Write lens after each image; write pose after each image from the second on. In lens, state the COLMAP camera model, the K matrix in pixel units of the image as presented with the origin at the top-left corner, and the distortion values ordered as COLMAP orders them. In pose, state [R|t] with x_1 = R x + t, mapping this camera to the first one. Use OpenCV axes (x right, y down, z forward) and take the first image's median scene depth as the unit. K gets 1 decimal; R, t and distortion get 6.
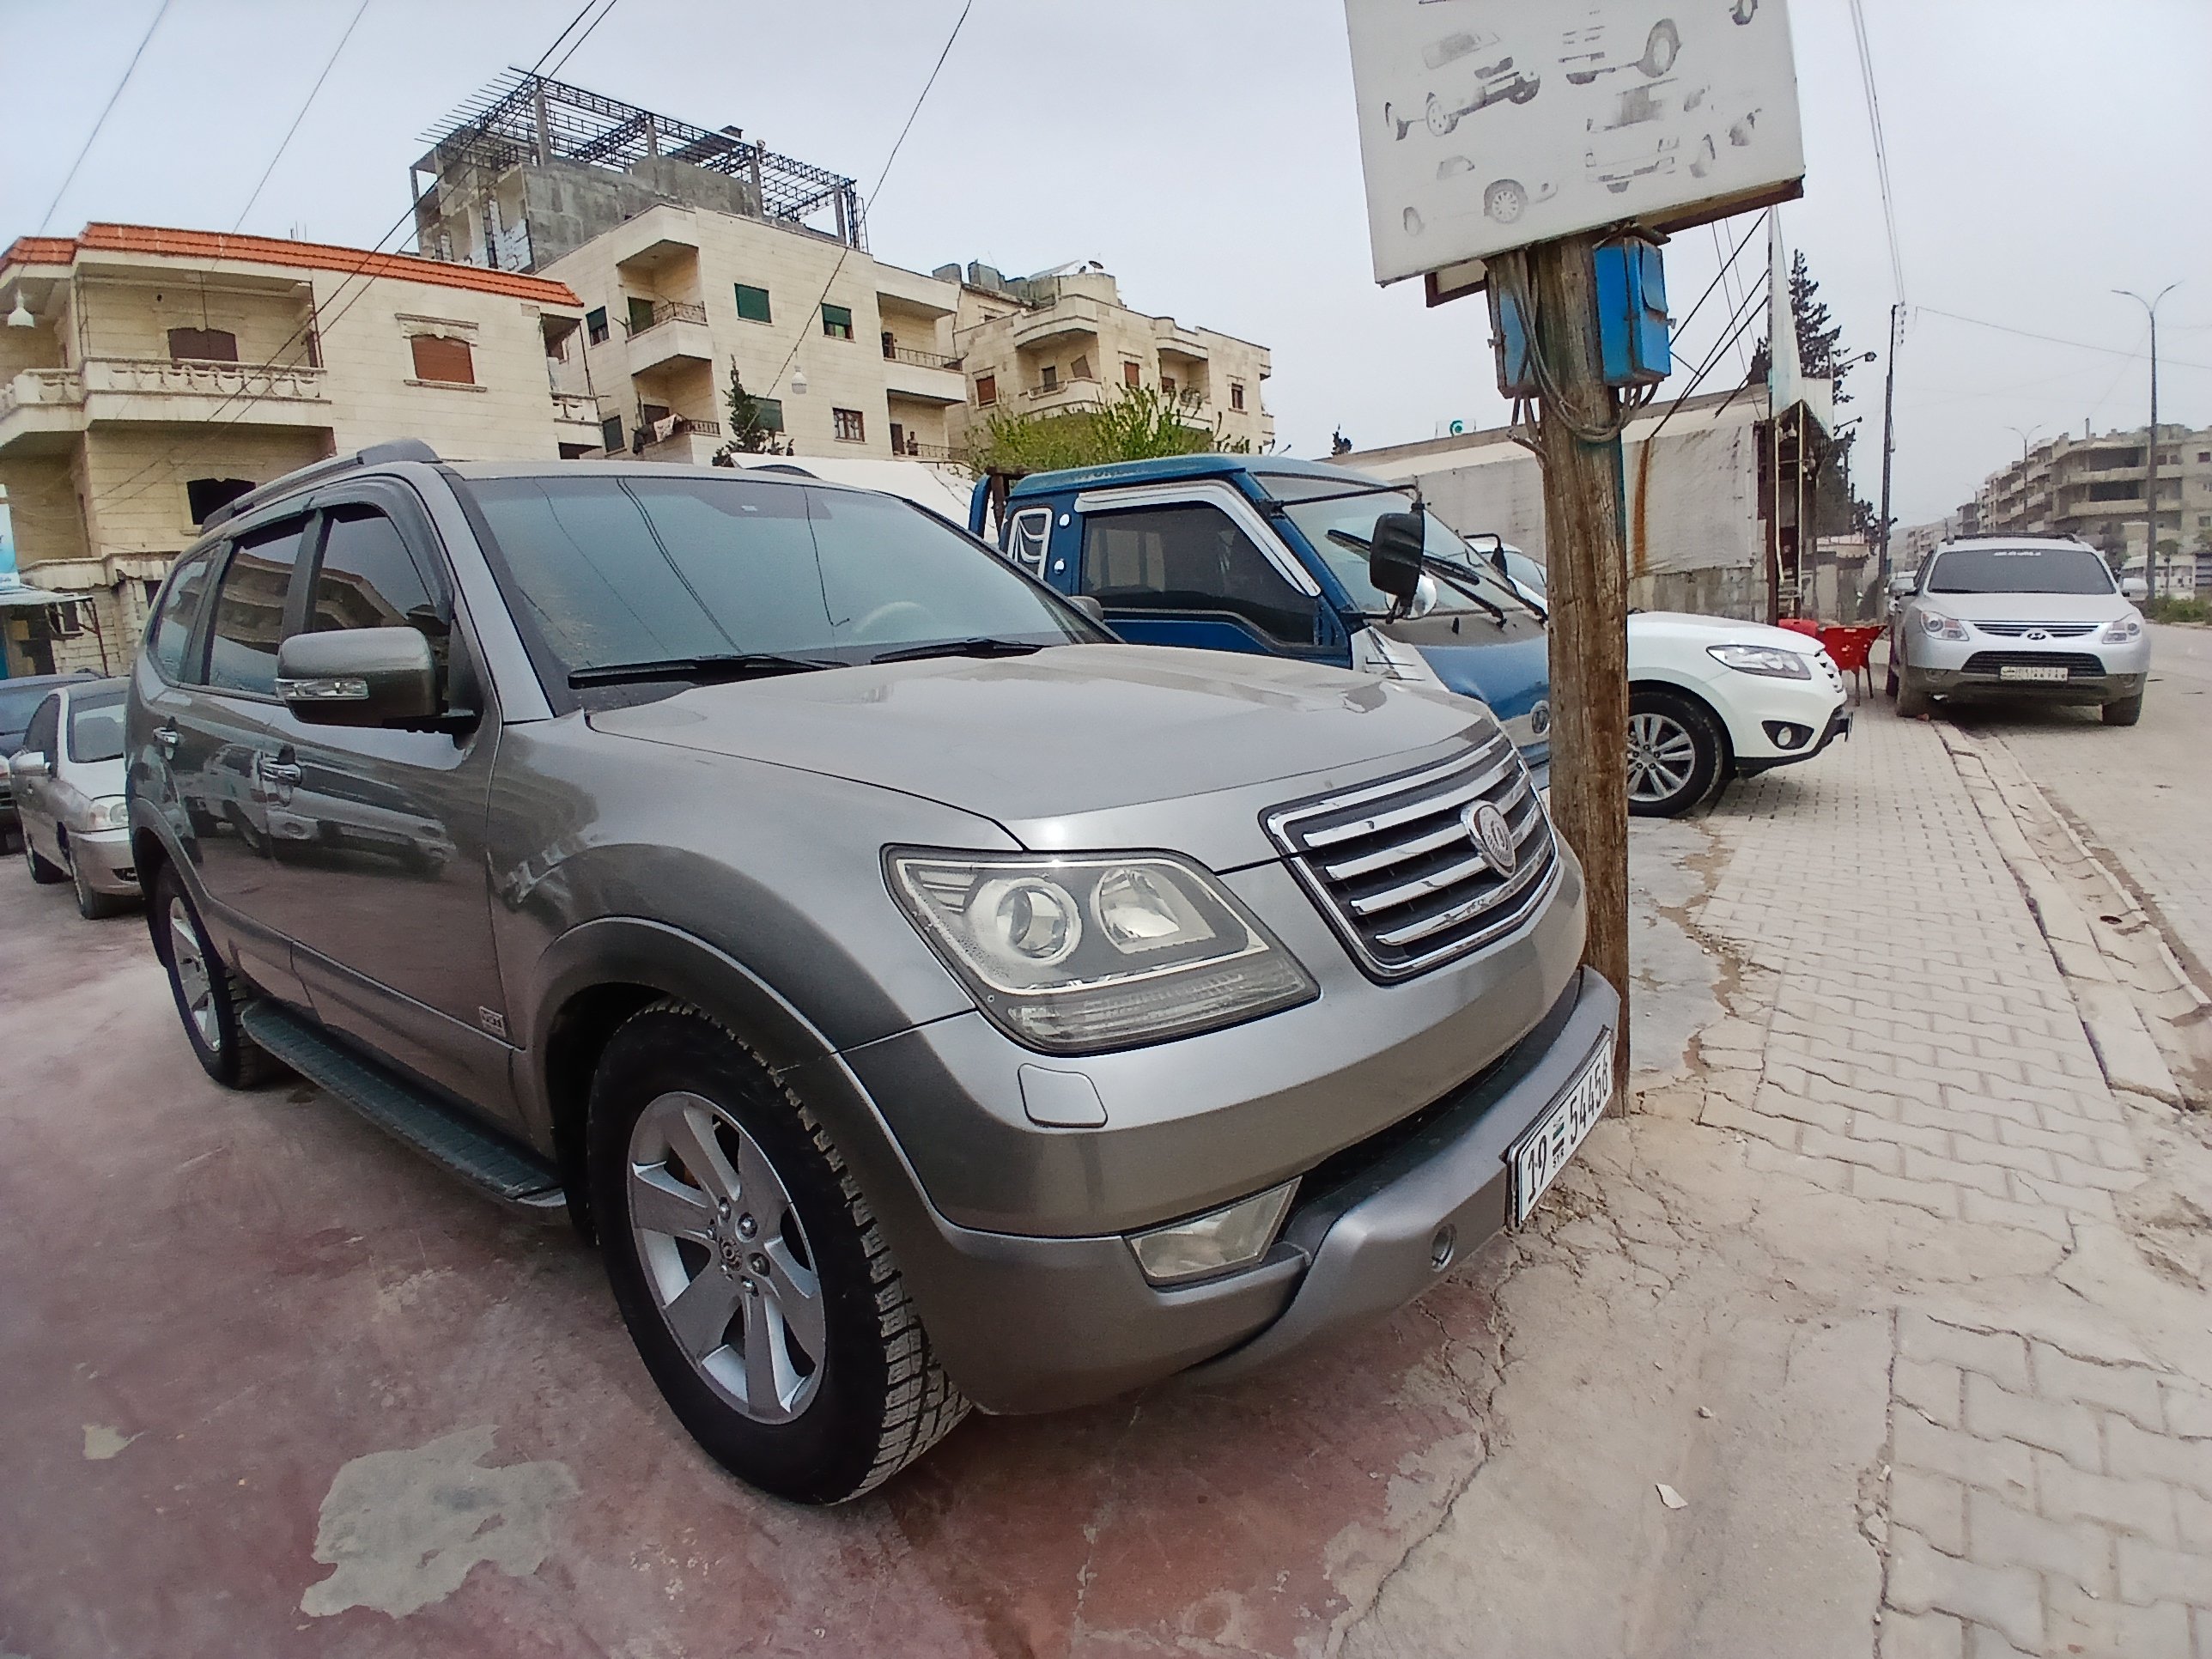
lens RADIAL K [[1118.0, 0, 1108.3], [0, 1118.0, 819.4], [0, 0, 1]] dist [0.001402, -0.047406]
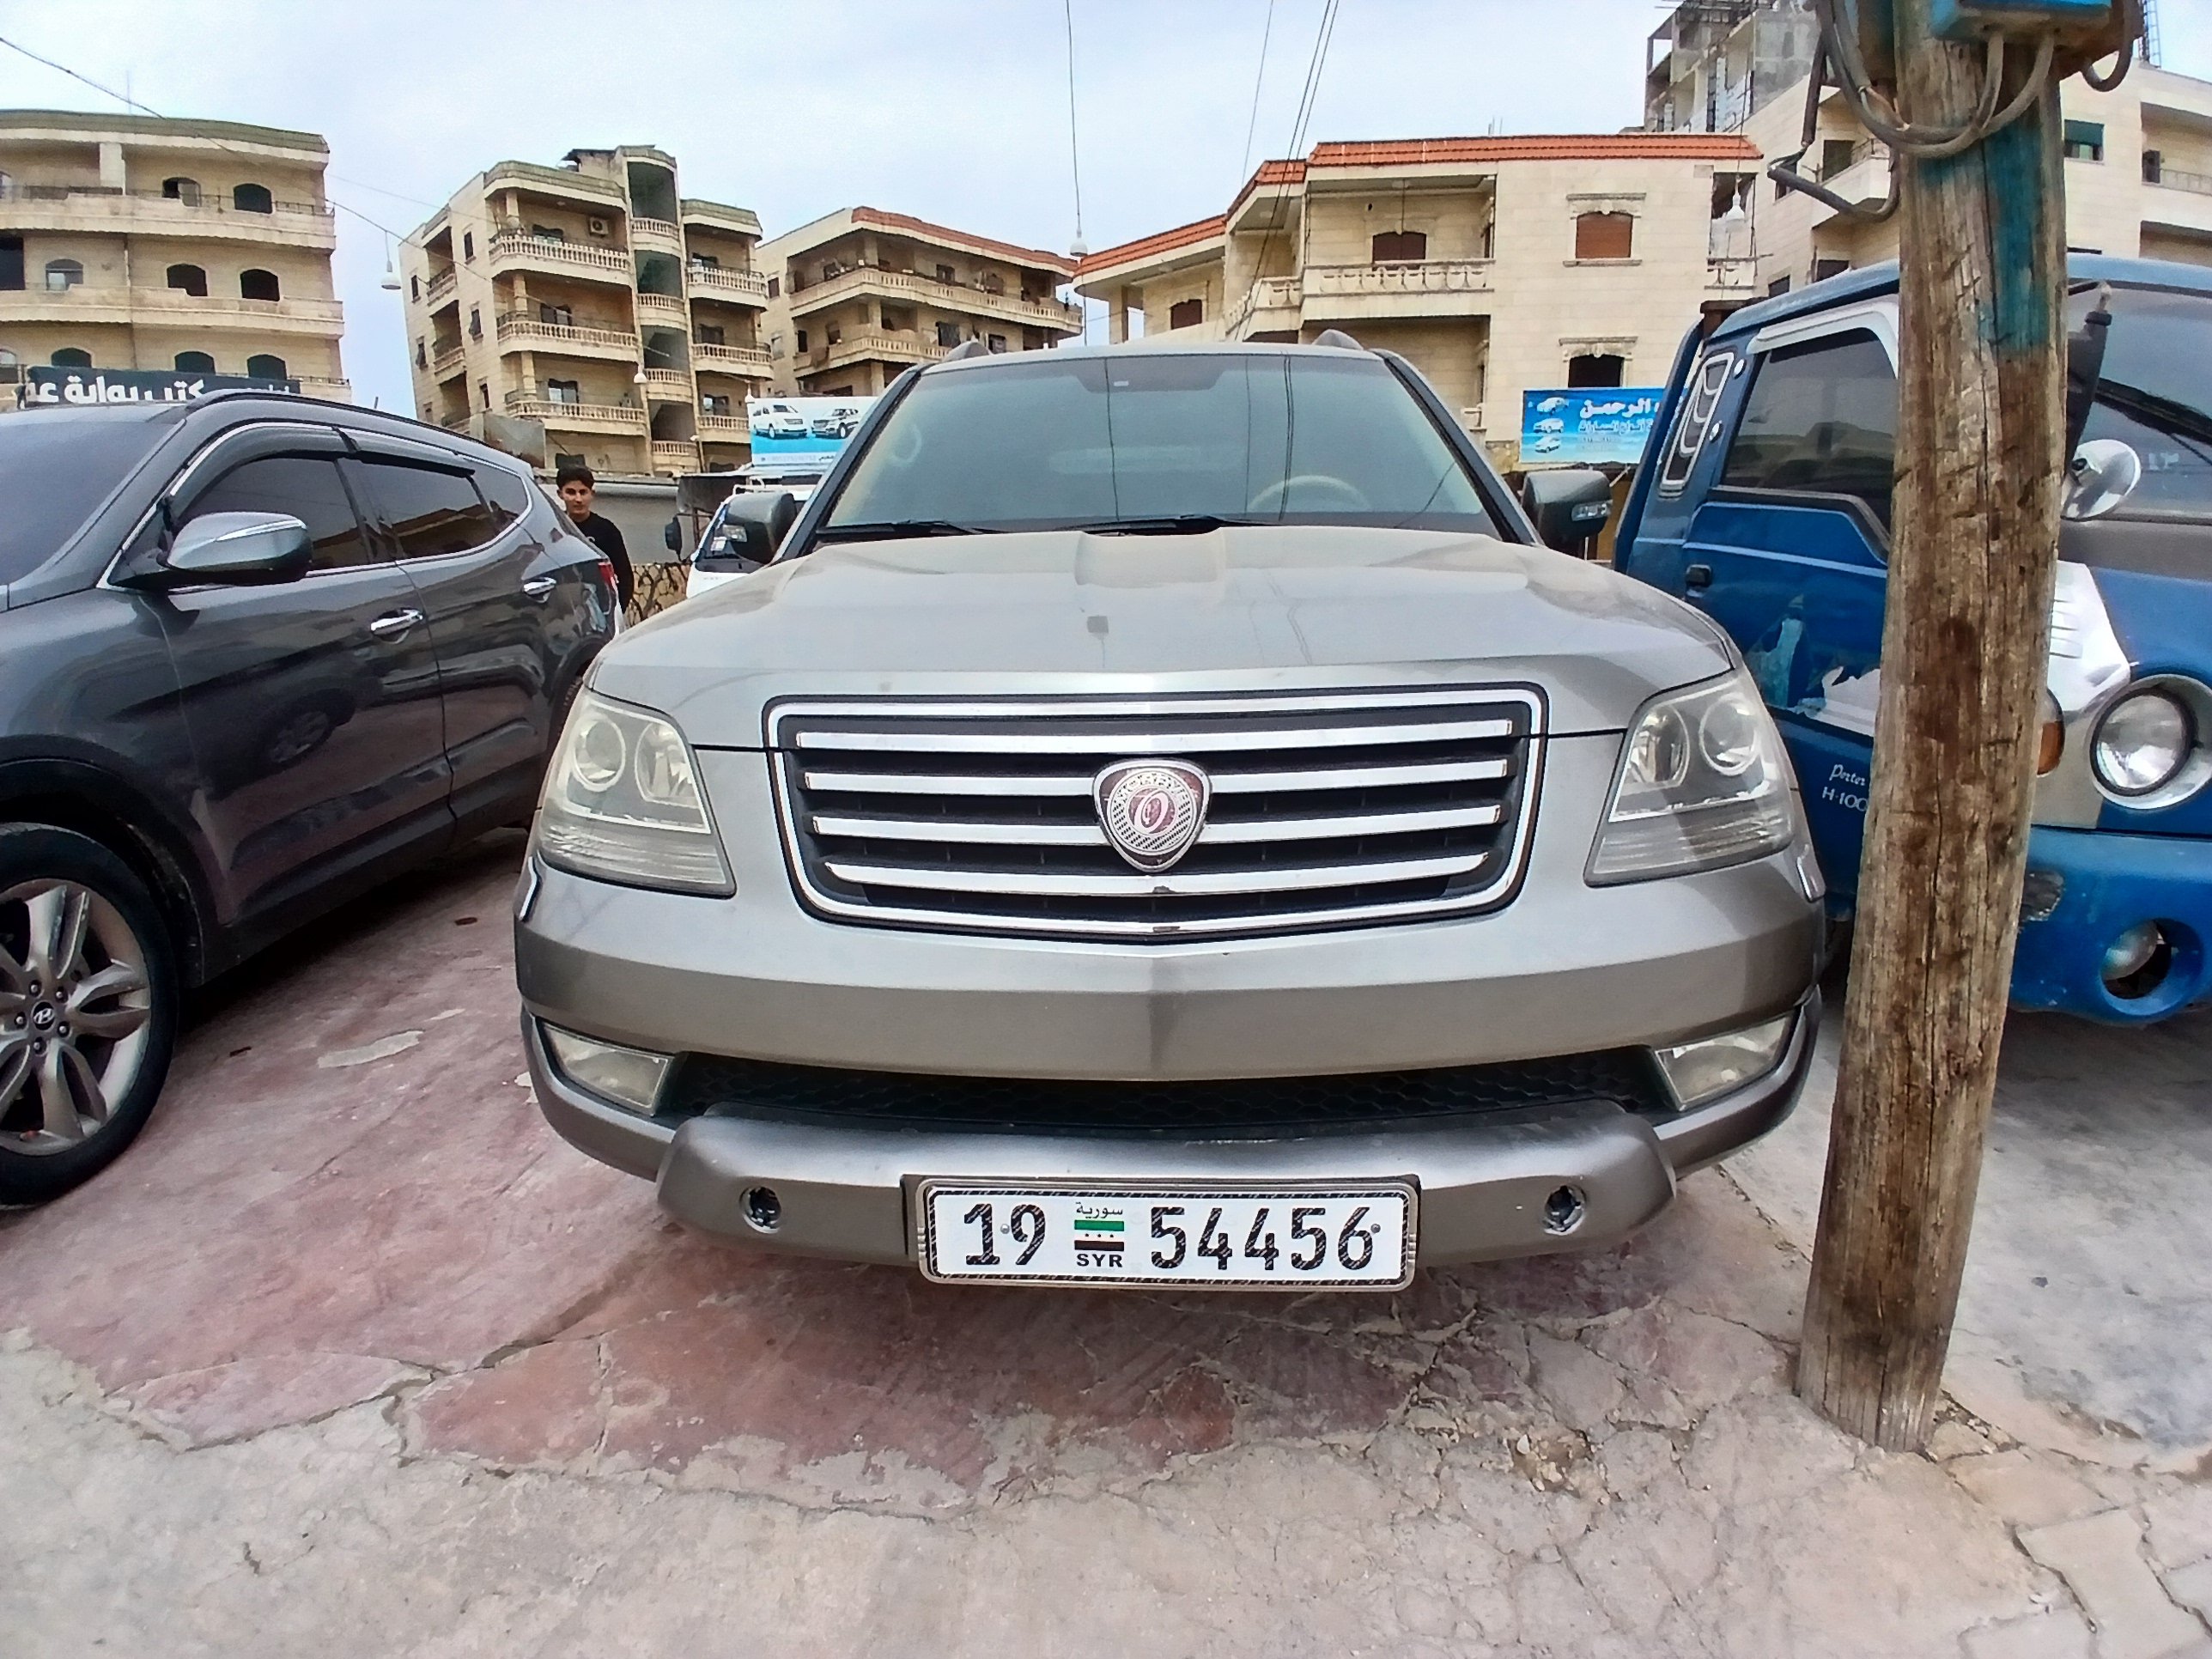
lens RADIAL K [[1123.2, 0, 1122.7], [0, 1123.2, 816.7], [0, 0, 1]] dist [0.000381, -0.045614]
pose [[0.606053, 0.228424, -0.761920, 0.639284], [-0.151978, 0.973485, 0.170964, -0.077043], [0.780770, 0.012182, 0.624699, 0.411292]]
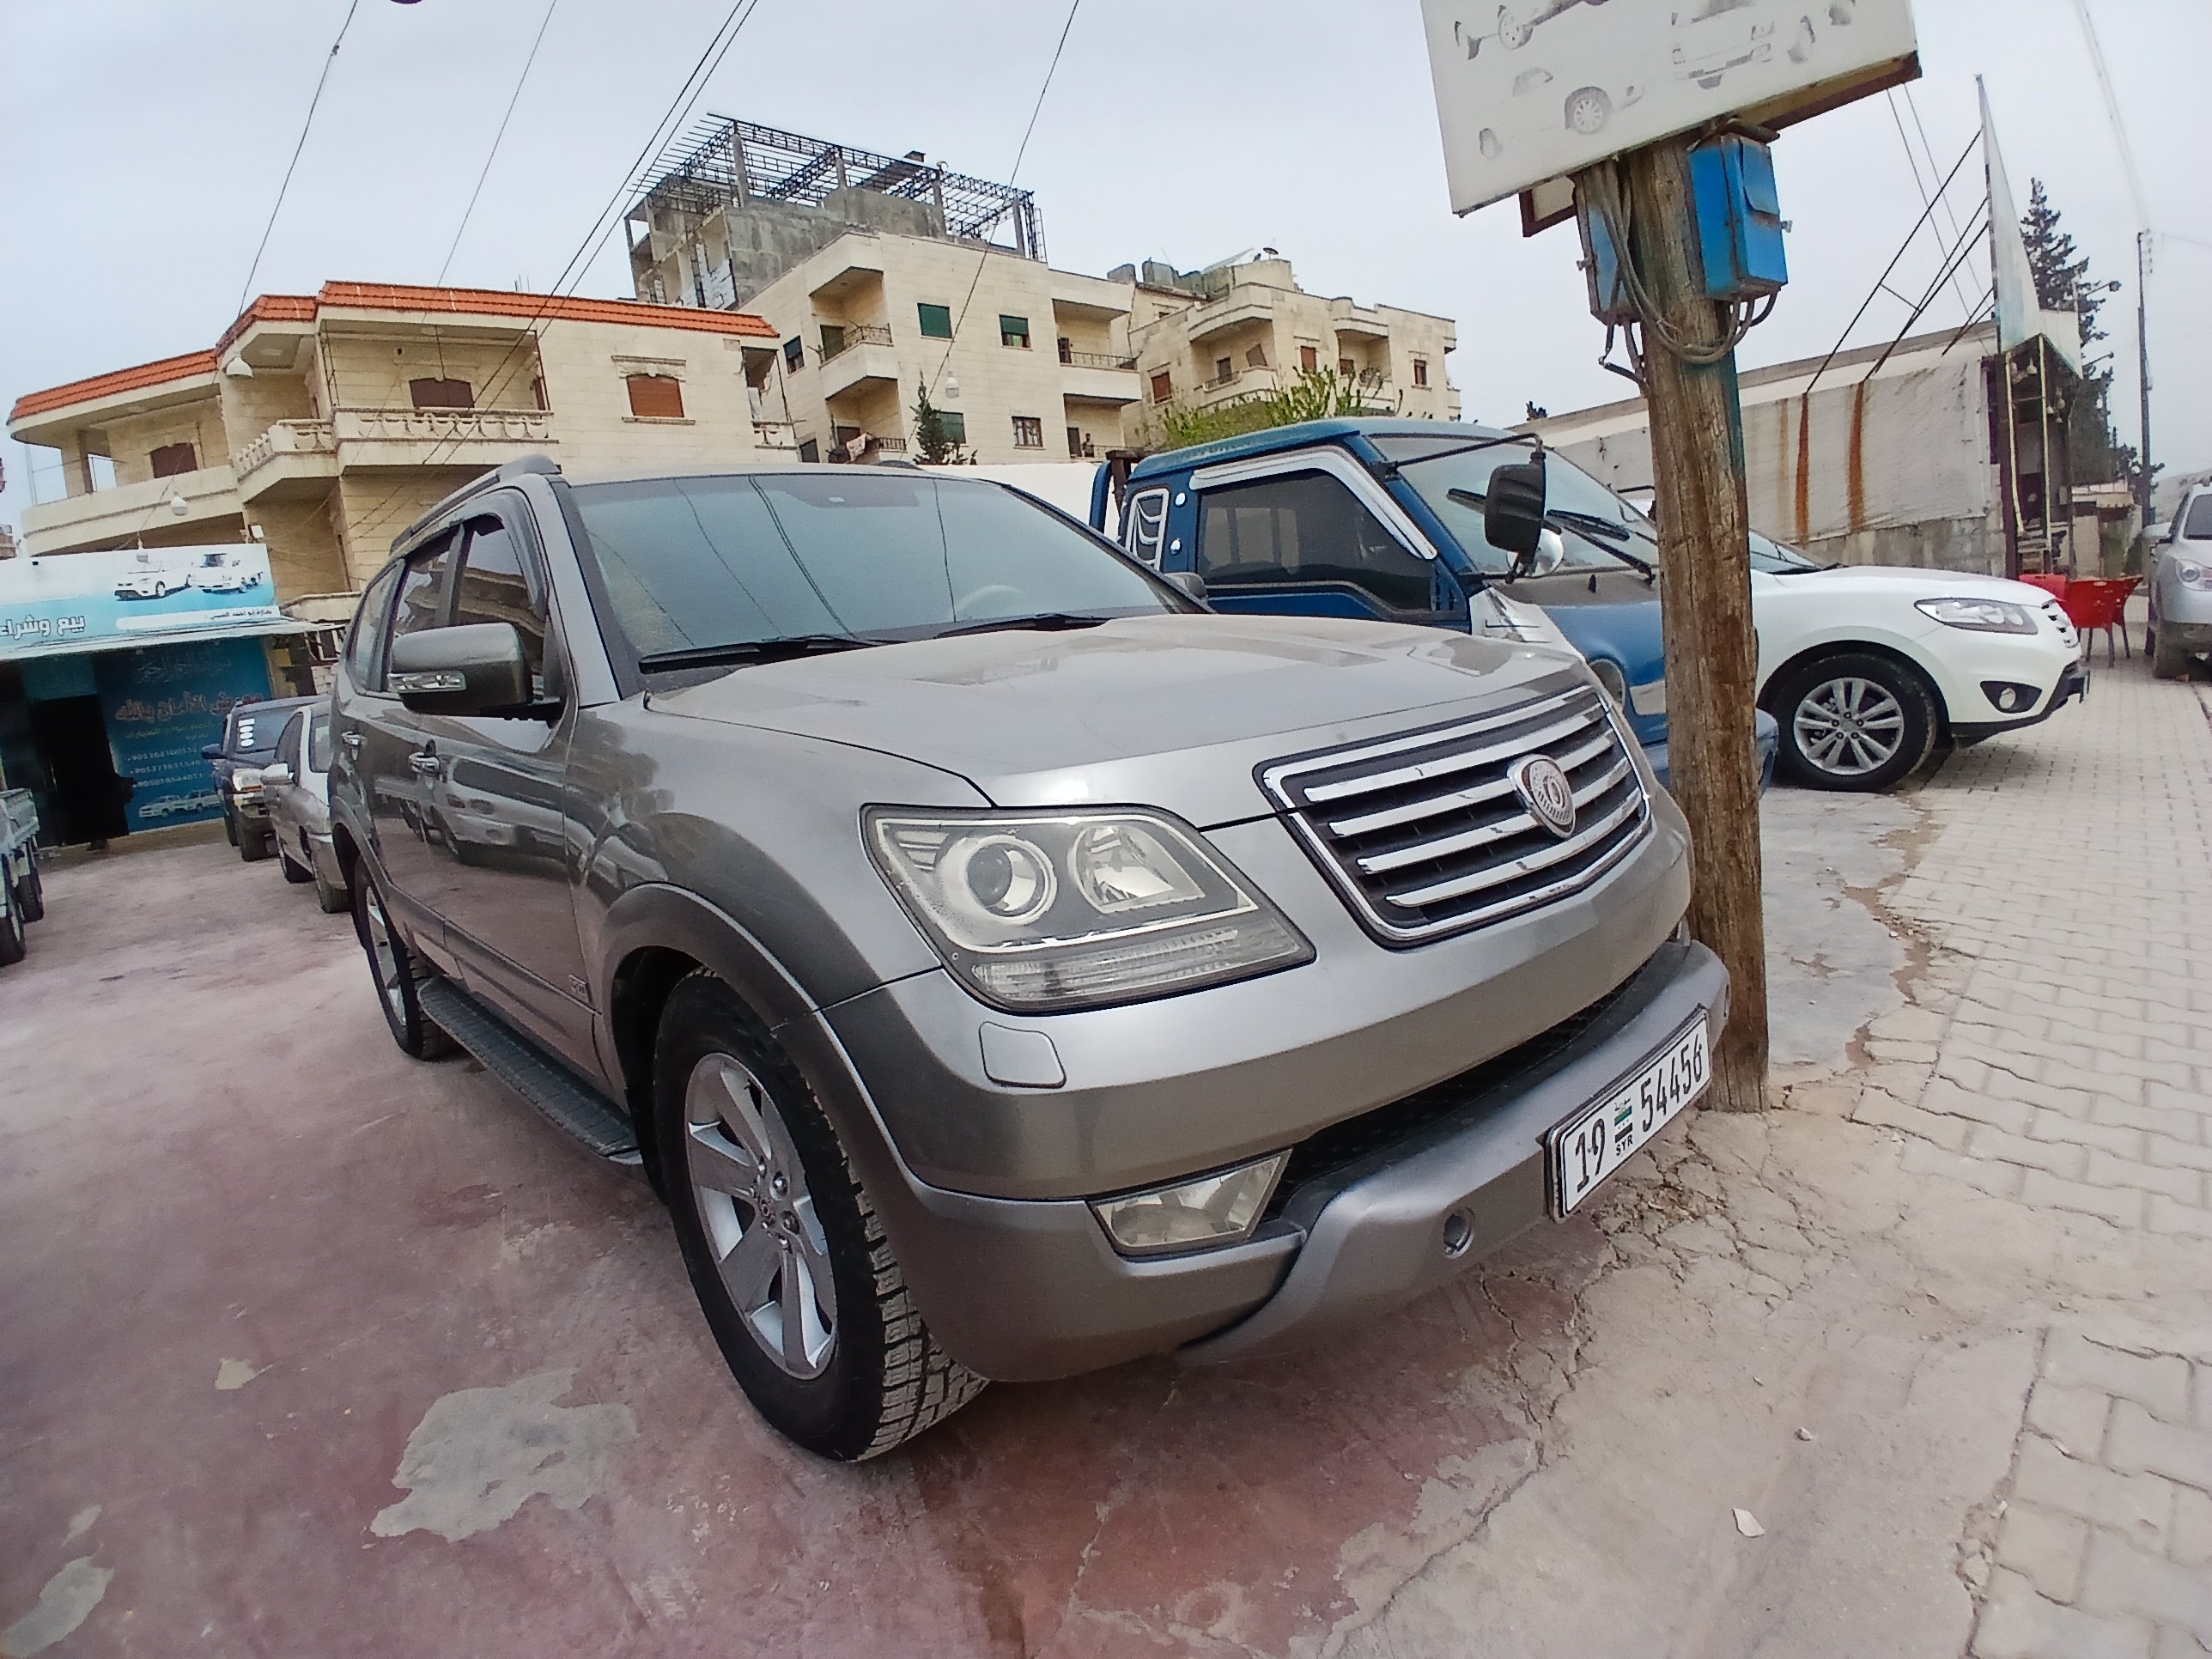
lens RADIAL K [[1118.4, 0, 1105.2], [0, 1118.4, 822.8], [0, 0, 1]] dist [0.004072, -0.049951]
pose [[0.985504, -0.016262, -0.168870, 0.104422], [0.017304, 0.999839, 0.004699, 0.021659], [0.168766, -0.007553, 0.985627, 0.026675]]
